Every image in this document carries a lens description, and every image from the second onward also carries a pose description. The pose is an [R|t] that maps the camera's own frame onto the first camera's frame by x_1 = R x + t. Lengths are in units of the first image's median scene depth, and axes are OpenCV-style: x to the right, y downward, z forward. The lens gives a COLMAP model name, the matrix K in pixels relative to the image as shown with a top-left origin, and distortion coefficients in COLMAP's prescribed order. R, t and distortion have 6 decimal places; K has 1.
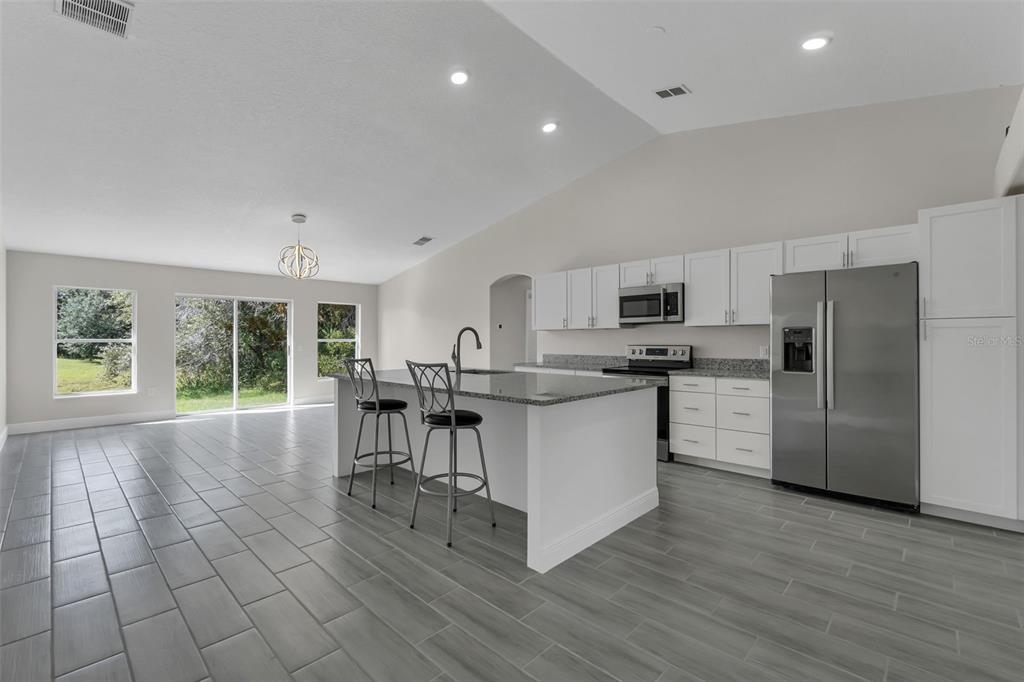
lens RADIAL K [[442.0, 0, 512.9], [0, 442.0, 345.8], [0, 0, 1]] dist [-0.001719, -0.000598]
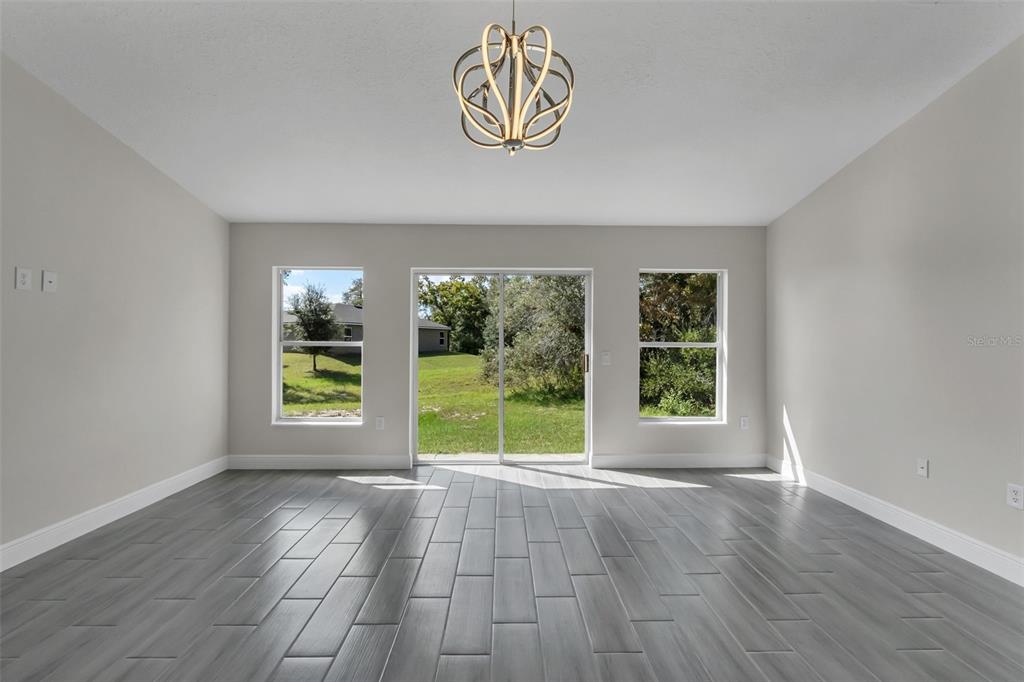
lens RADIAL K [[444.2, 0, 509.6], [0, 444.2, 340.6], [0, 0, 1]] dist [-0.001322, -0.000289]
pose [[0.700847, -0.000017, -0.713311, -0.269105], [-0.015023, 0.999778, -0.014784, -0.010736], [0.713153, 0.021078, 0.700691, 0.801795]]
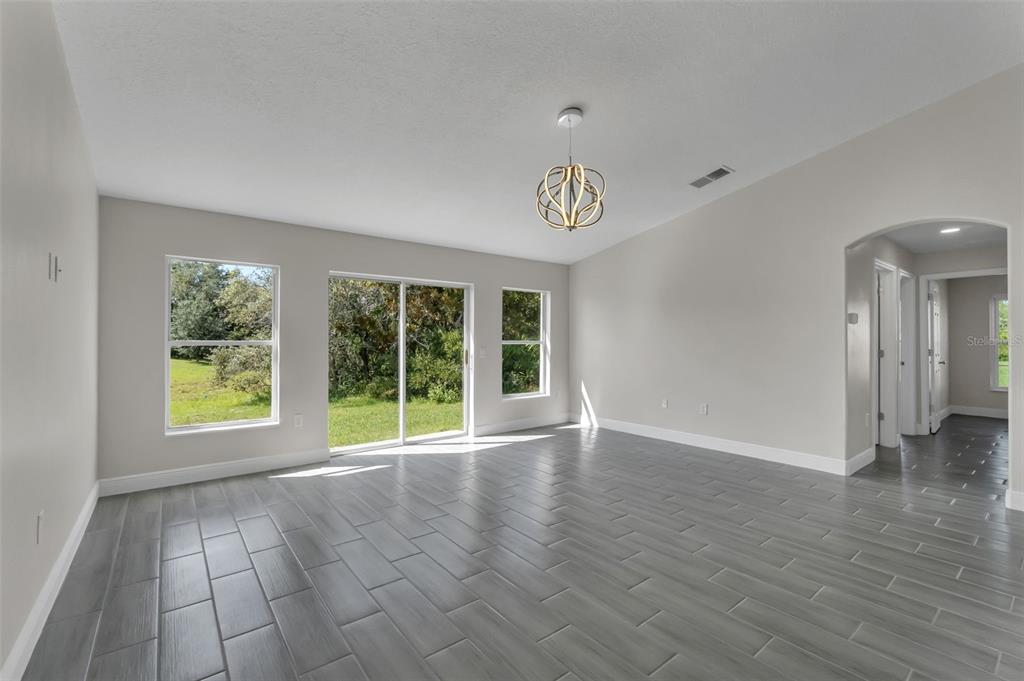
lens RADIAL K [[444.2, 0, 509.6], [0, 444.2, 340.1], [0, 0, 1]] dist [-0.001322, -0.000289]
pose [[0.989155, 0.001102, -0.146870, -0.487716], [-0.003671, 0.999845, -0.017219, -0.006084], [0.146828, 0.017571, 0.989006, 0.465796]]
